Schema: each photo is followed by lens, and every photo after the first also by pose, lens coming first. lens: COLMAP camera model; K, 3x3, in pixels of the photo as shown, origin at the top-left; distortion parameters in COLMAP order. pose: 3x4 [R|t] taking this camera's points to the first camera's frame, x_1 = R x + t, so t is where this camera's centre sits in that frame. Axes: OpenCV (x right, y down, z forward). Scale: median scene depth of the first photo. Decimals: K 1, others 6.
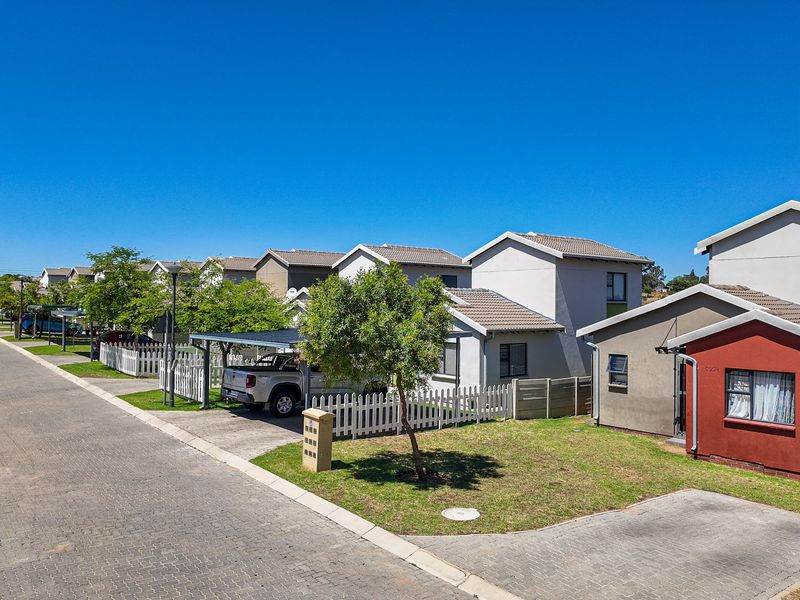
lens RADIAL K [[584.2, 0, 397.6], [0, 584.2, 307.7], [0, 0, 1]] dist [0.046675, -0.073052]
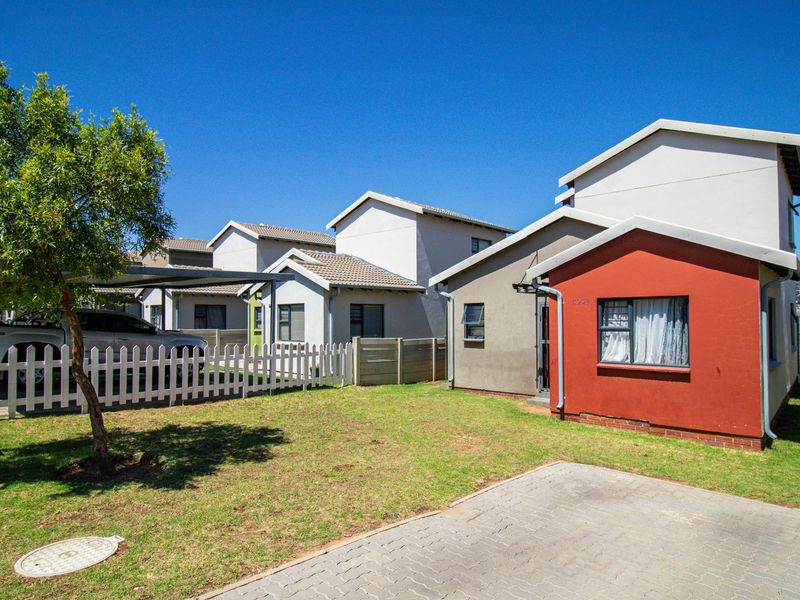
lens RADIAL K [[494.3, 0, 398.8], [0, 494.3, 306.0], [0, 0, 1]] dist [0.027950, -0.057959]
pose [[0.986736, -0.007230, 0.162169, 0.185823], [0.009273, 0.999887, -0.011845, 0.110706], [-0.162065, 0.013191, 0.986692, 0.382032]]
